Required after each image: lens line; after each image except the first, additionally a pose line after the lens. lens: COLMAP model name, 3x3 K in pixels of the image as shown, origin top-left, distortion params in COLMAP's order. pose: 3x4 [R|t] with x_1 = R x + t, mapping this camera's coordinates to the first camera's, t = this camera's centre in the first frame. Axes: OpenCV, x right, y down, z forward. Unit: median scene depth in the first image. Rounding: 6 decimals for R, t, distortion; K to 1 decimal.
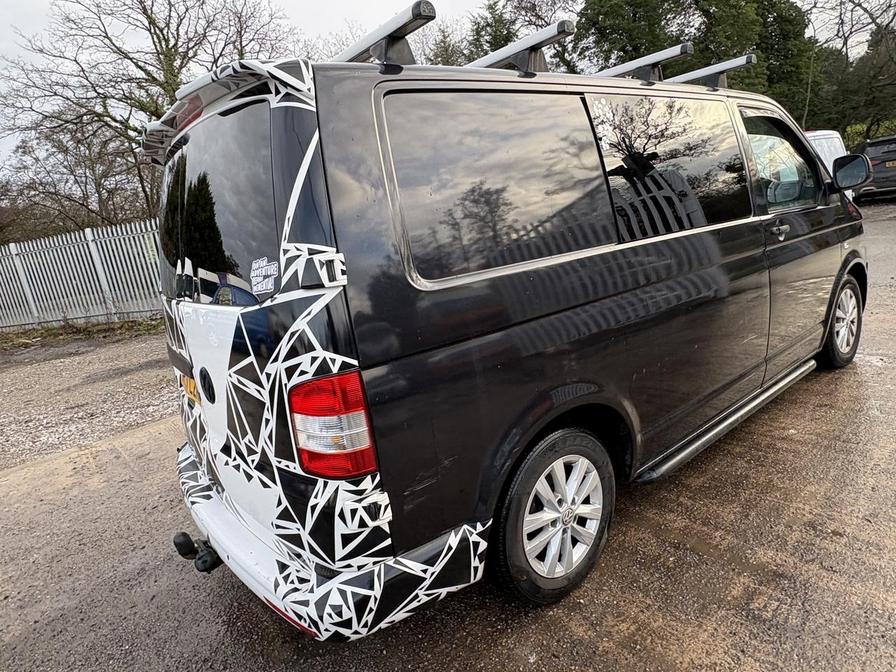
lens RADIAL K [[540.6, 0, 448.0], [0, 540.6, 336.0], [0, 0, 1]] dist [-0.001104, 0.000600]
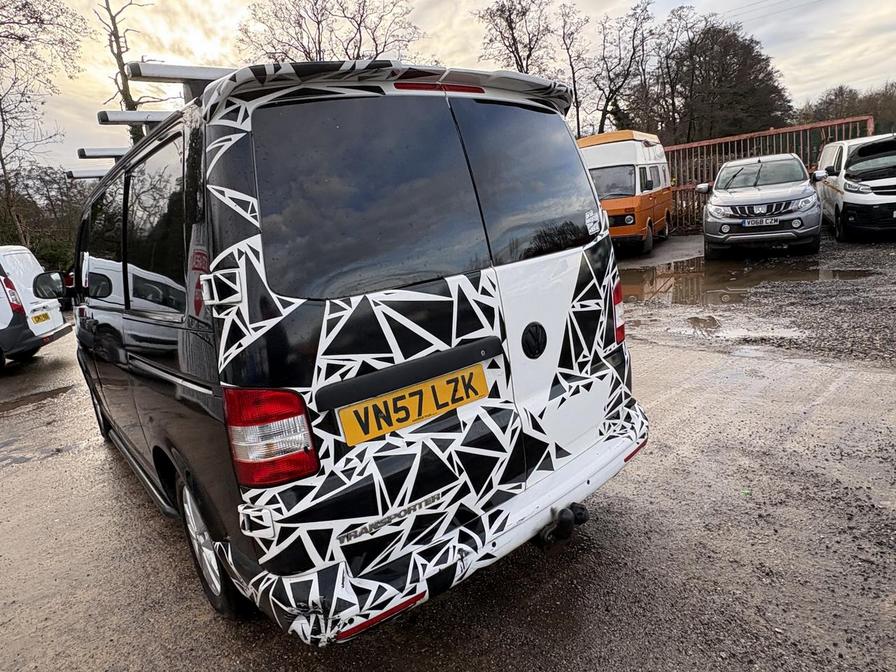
lens RADIAL K [[538.3, 0, 449.6], [0, 538.3, 331.8], [0, 0, 1]] dist [0.000486, 0.001793]
pose [[0.007279, -0.072946, 0.997309, -1.843226], [0.348280, 0.935075, 0.065852, -0.059727], [-0.937362, 0.346864, 0.032212, 1.397909]]
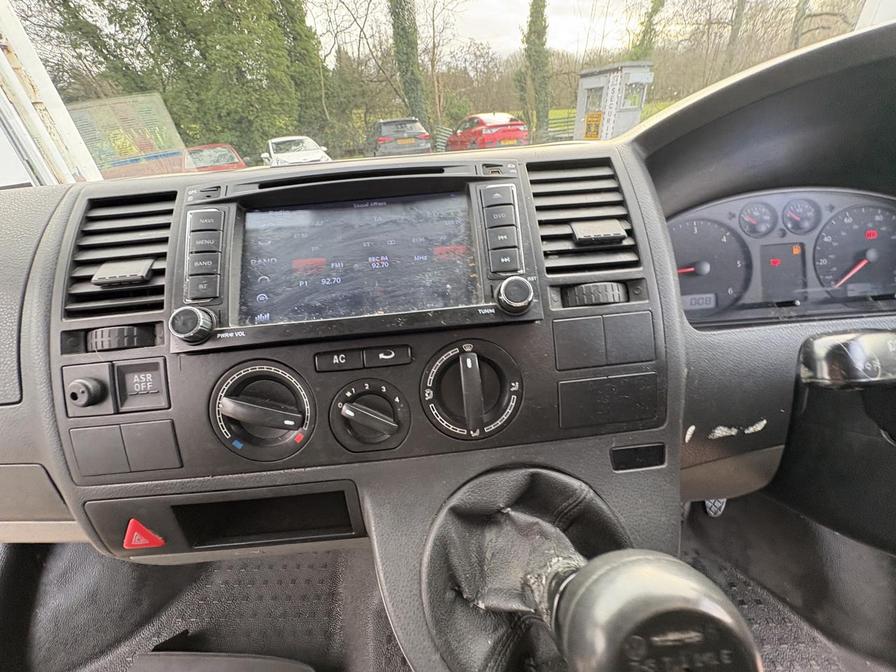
lens RADIAL K [[356.4, 0, 448.5], [0, 356.4, 335.1], [0, 0, 1]] dist [0.000265, -0.000009]
pose [[0.638432, -0.302950, 0.707550, 1.034201], [0.152535, 0.950847, 0.269487, -0.676222], [-0.754412, -0.064123, 0.653261, 2.521339]]
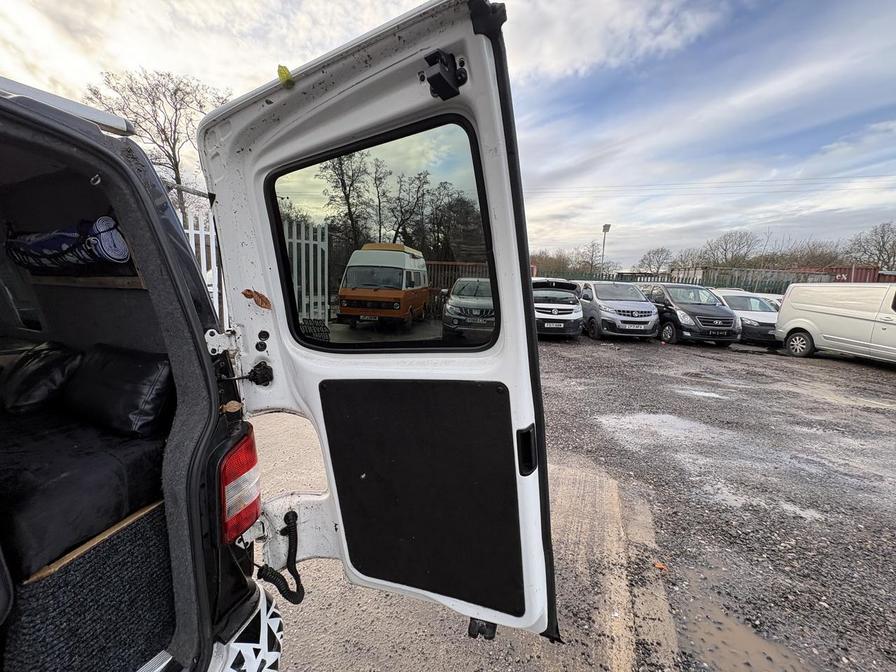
lens RADIAL K [[355.5, 0, 448.0], [0, 355.5, 336.0], [0, 0, 1]] dist [-0.000358, 0.000032]
pose [[-0.413918, -0.003791, 0.910306, -1.021924], [0.226886, 0.968004, 0.107197, -0.099621], [-0.881586, 0.250907, -0.399814, 0.808623]]
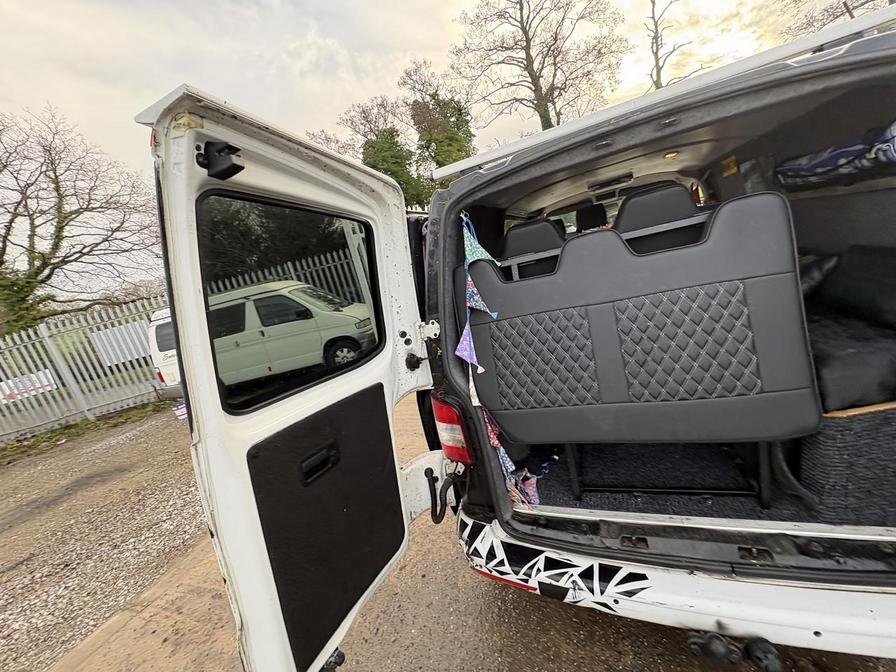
lens RADIAL K [[356.4, 0, 448.5], [0, 356.4, 335.1], [0, 0, 1]] dist [0.000265, -0.000009]
pose [[0.872296, -0.172734, 0.457452, -1.298984], [0.218191, 0.974725, -0.048003, -0.138917], [-0.437598, 0.141685, 0.887938, 0.881647]]
